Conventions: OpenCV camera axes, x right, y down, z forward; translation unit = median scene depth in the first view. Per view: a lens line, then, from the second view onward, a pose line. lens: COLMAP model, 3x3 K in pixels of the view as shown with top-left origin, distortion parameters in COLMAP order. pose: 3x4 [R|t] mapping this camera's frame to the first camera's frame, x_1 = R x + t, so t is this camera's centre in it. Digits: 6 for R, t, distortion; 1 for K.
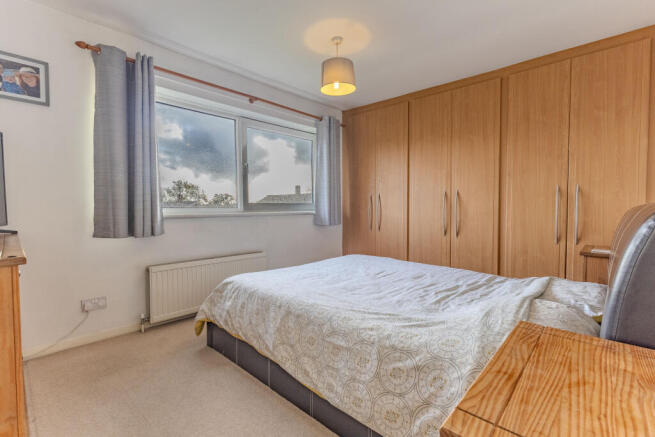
lens RADIAL K [[296.2, 0, 327.5], [0, 296.2, 218.5], [0, 0, 1]] dist [-0.000711, -0.000111]
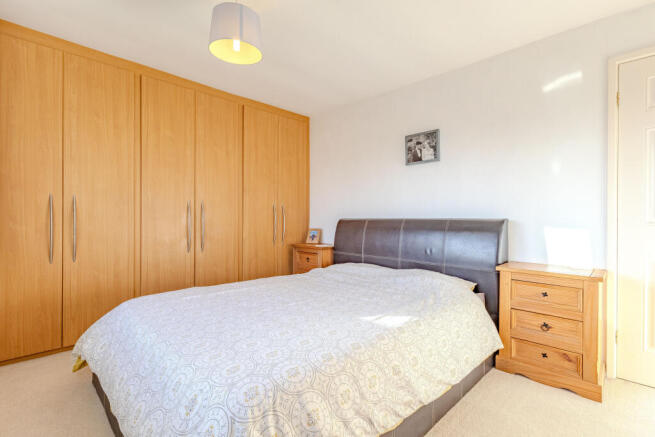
lens RADIAL K [[314.4, 0, 327.5], [0, 314.4, 218.5], [0, 0, 1]] dist [-0.000333, -0.000216]
pose [[0.045594, -0.007402, 0.998933, -0.517473], [0.034082, 0.999402, 0.005850, -0.030872], [-0.998378, 0.033779, 0.045819, 0.565080]]
